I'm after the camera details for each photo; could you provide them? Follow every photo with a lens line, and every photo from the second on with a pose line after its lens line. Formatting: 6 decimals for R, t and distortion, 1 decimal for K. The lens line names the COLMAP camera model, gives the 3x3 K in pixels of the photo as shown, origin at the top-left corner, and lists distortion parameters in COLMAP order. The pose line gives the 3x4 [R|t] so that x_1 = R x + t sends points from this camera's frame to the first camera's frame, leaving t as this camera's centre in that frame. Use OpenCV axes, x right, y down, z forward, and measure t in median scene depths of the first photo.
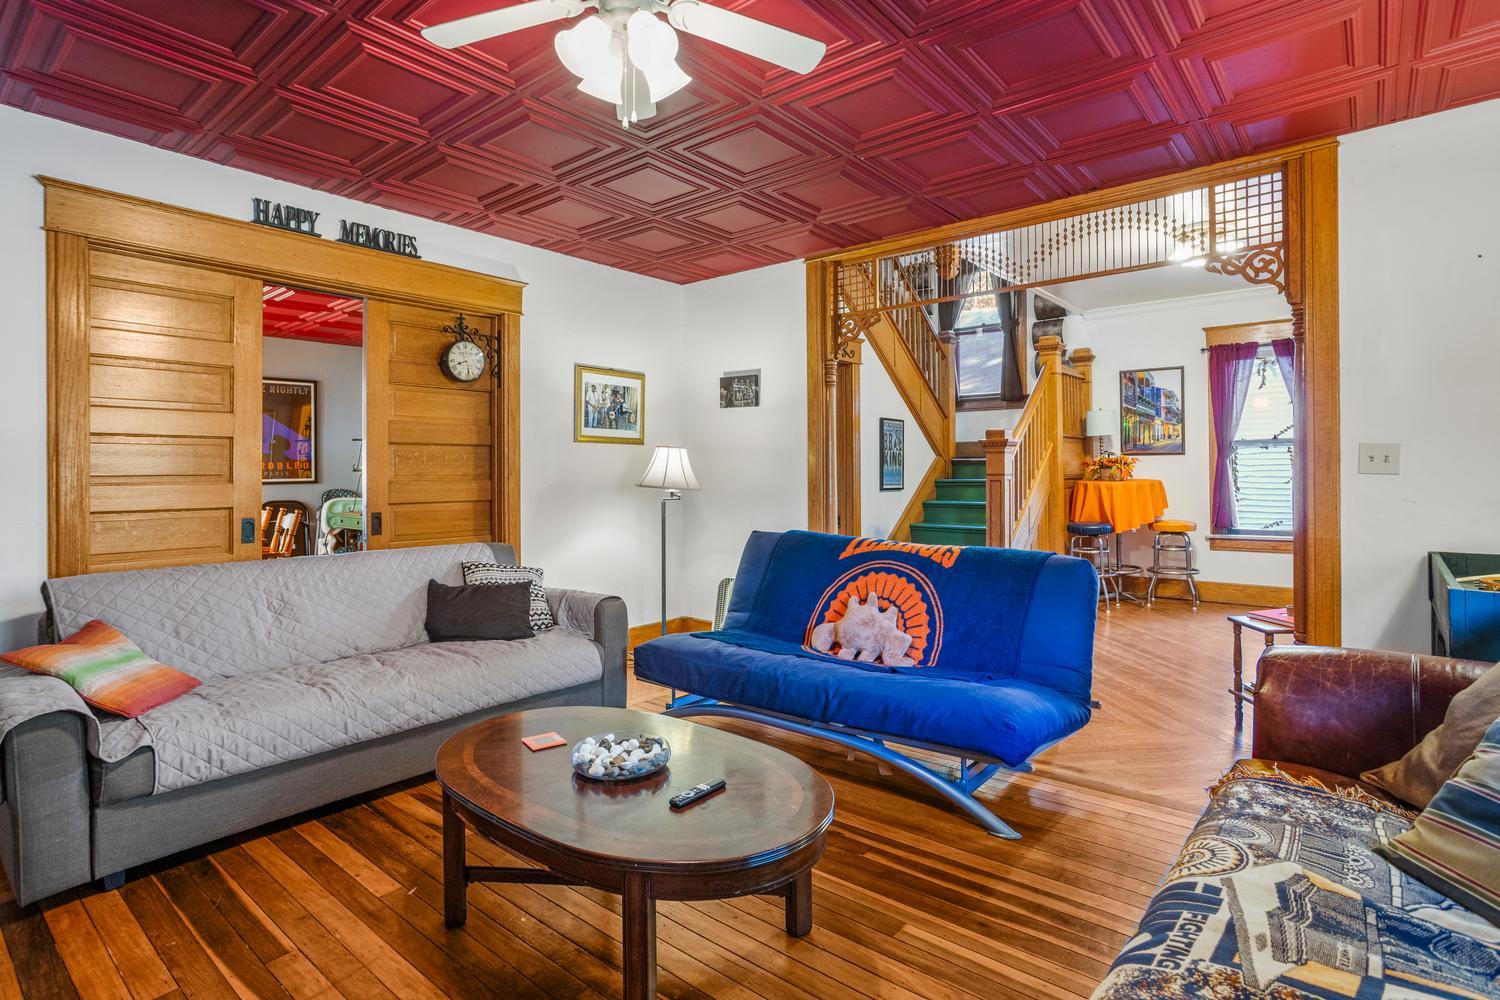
lens RADIAL K [[734.4, 0, 744.2], [0, 734.4, 474.7], [0, 0, 1]] dist [-0.036111, 0.020853]
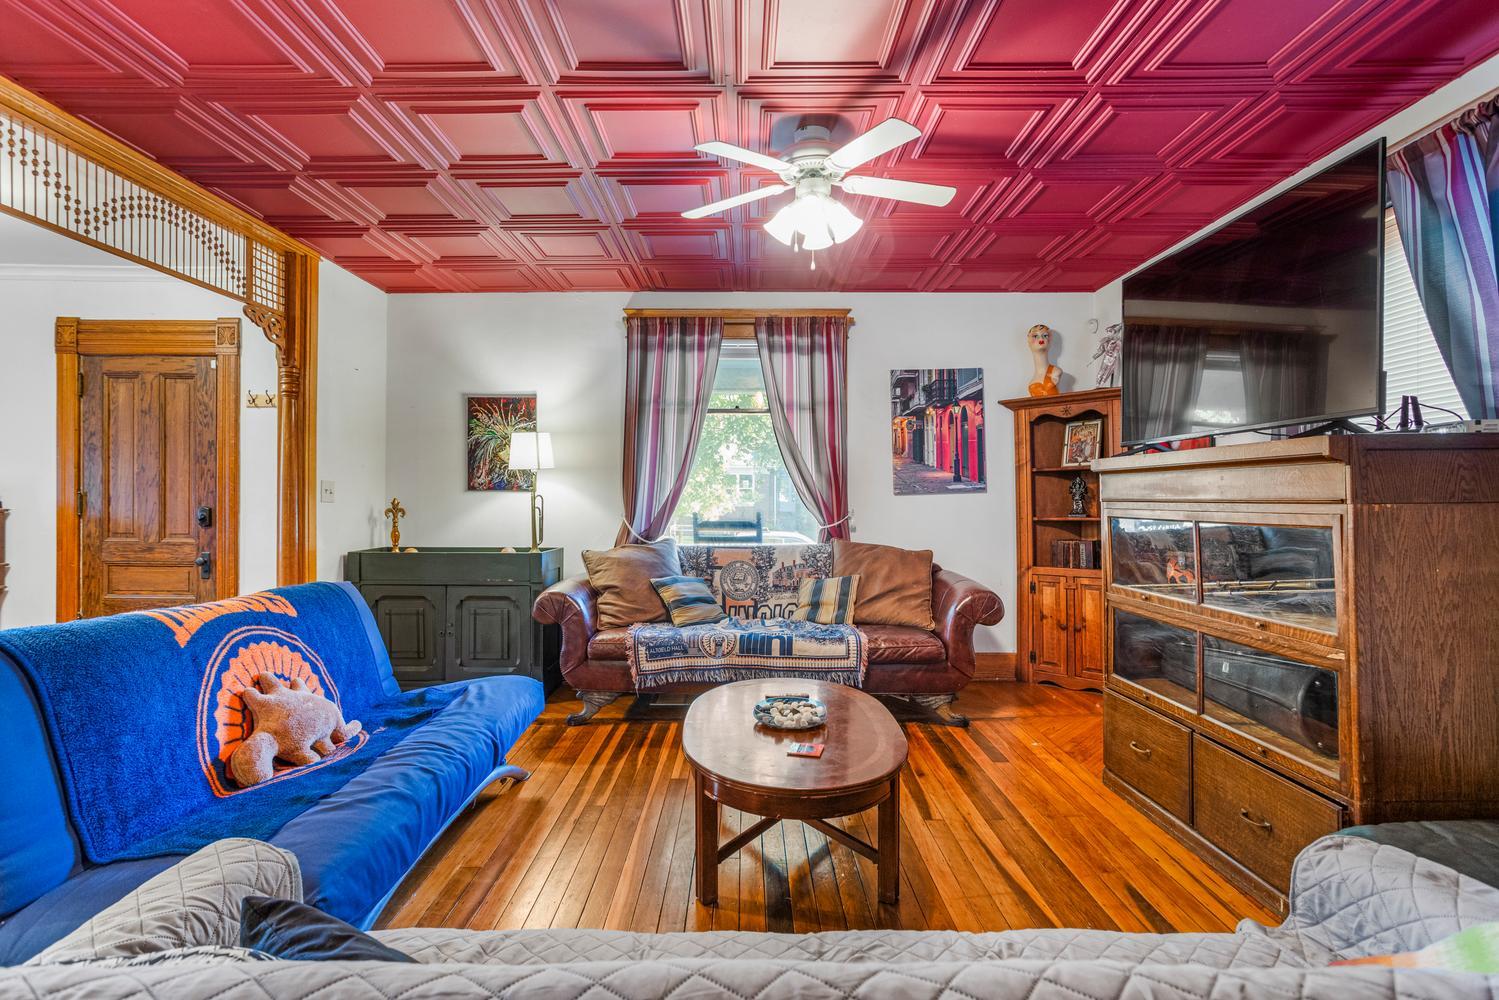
lens RADIAL K [[733.9, 0, 746.9], [0, 733.9, 497.5], [0, 0, 1]] dist [-0.036111, 0.020853]
pose [[-0.664263, 0.003283, 0.747492, -0.540417], [0.005597, 0.999984, 0.000582, -0.002592], [-0.747478, 0.004570, -0.664271, 0.946822]]
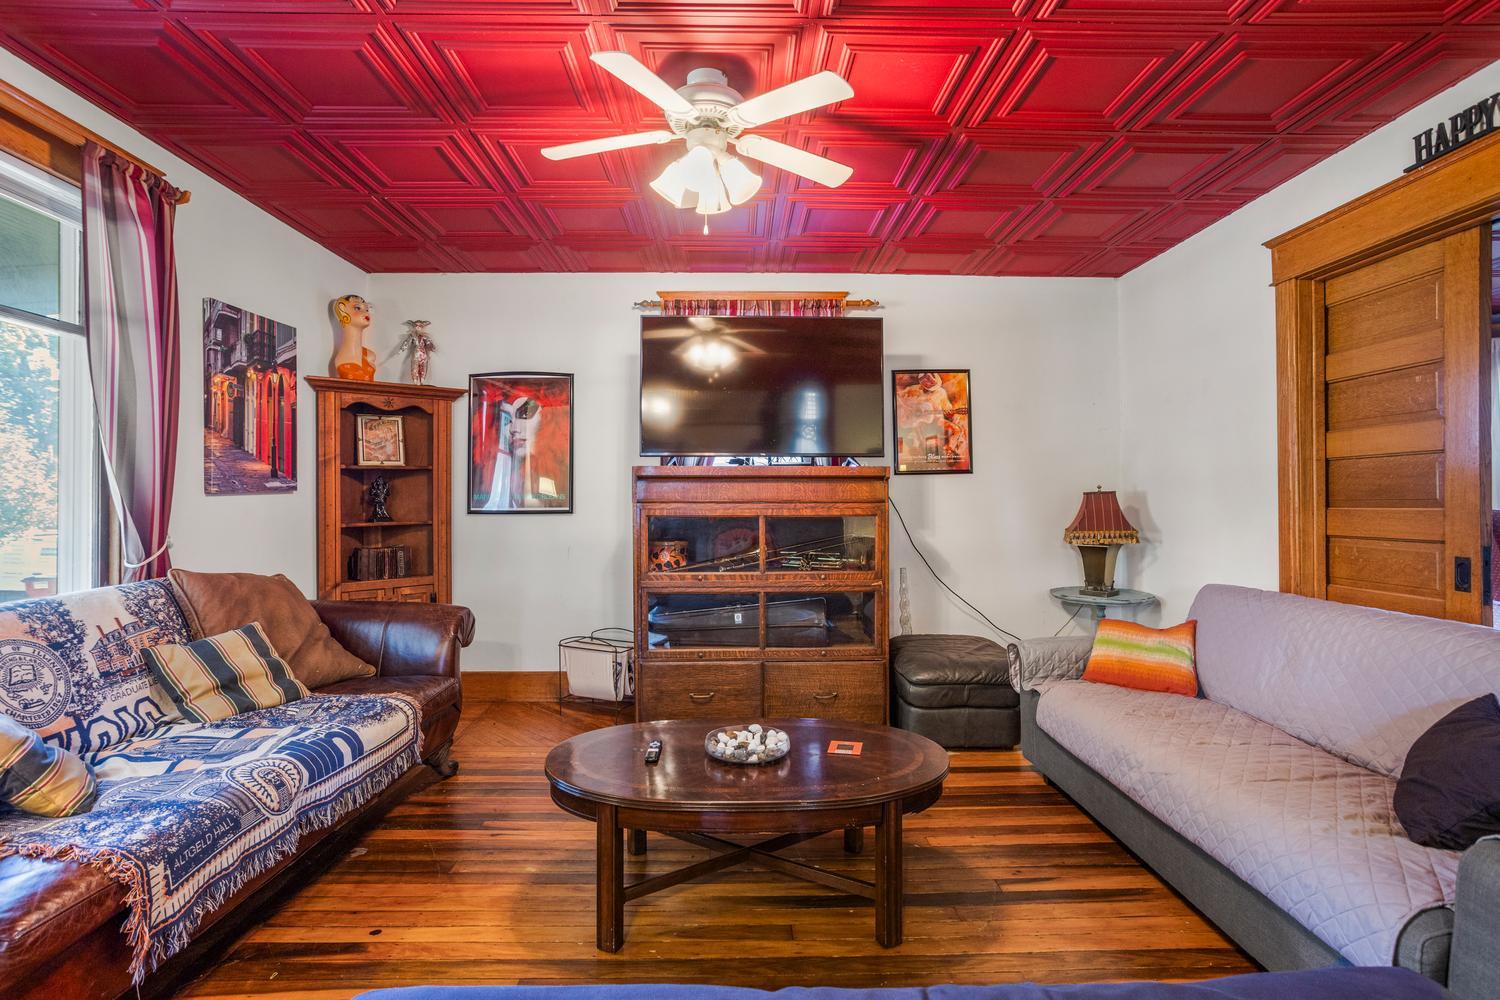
lens RADIAL K [[728.6, 0, 745.8], [0, 728.6, 495.6], [0, 0, 1]] dist [-0.000497, 0.002724]
pose [[-0.737701, -0.003233, -0.675120, 0.303930], [0.000626, 0.999985, -0.005473, 0.000783], [0.675128, -0.004461, -0.737687, 0.906652]]
